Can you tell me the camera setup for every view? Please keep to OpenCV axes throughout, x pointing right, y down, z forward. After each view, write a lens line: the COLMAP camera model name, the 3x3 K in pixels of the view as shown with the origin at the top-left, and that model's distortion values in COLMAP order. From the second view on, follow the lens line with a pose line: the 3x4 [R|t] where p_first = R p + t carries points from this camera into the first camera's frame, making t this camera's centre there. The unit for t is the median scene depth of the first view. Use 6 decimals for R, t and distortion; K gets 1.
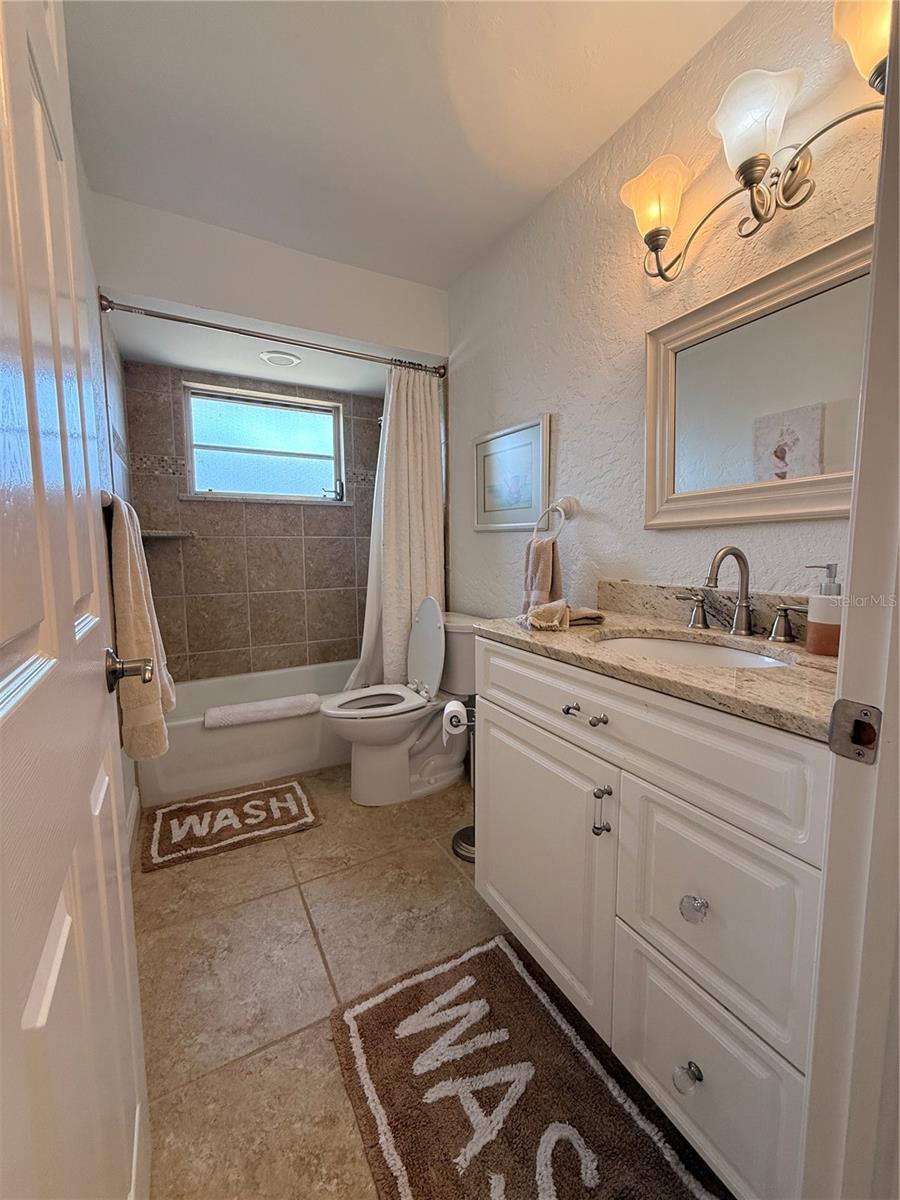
lens RADIAL K [[479.8, 0, 449.7], [0, 479.8, 595.5], [0, 0, 1]] dist [-0.001652, 0.000682]
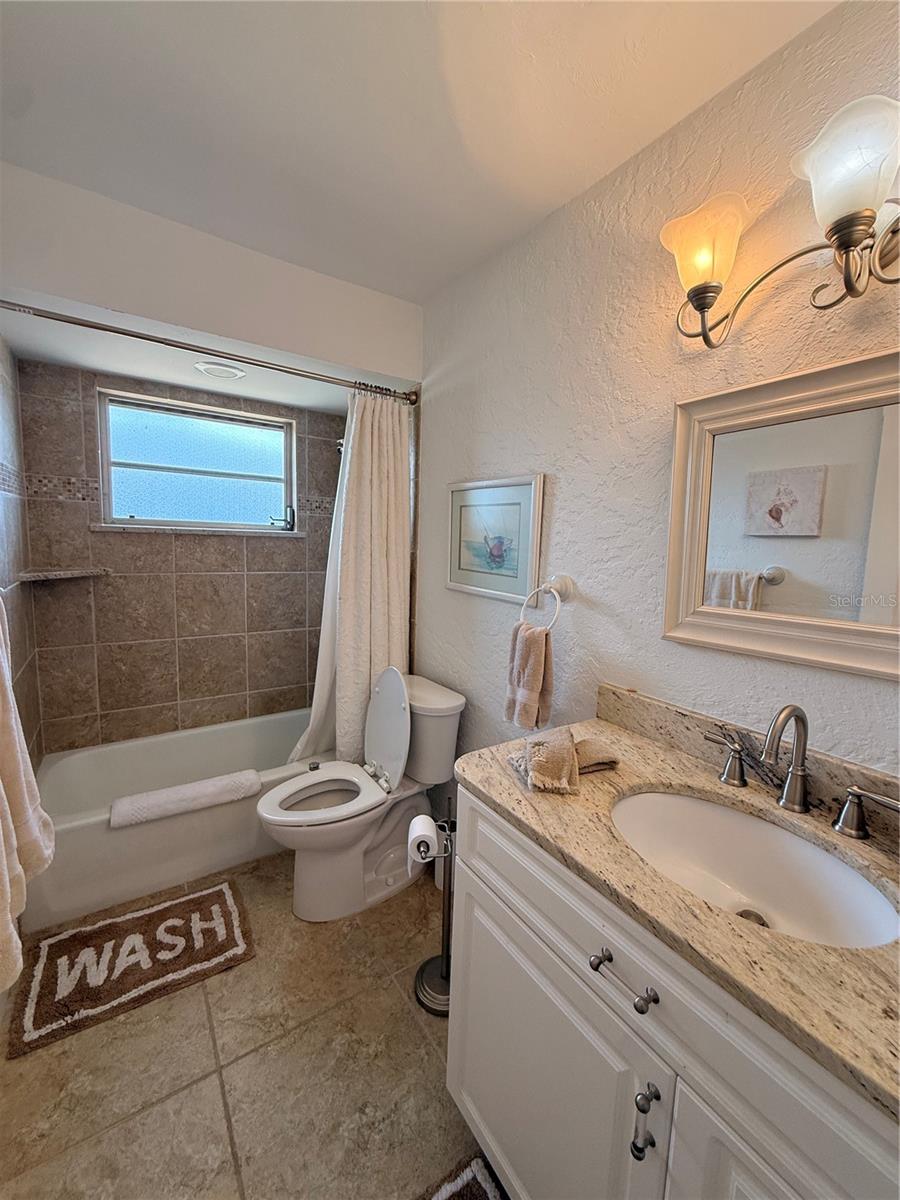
lens RADIAL K [[479.8, 0, 450.1], [0, 479.8, 595.1], [0, 0, 1]] dist [-0.001652, 0.000682]
pose [[0.995119, 0.028205, 0.094563, -0.029482], [-0.029606, 0.999471, 0.013435, -0.165074], [-0.094134, -0.016169, 0.995428, 0.162807]]
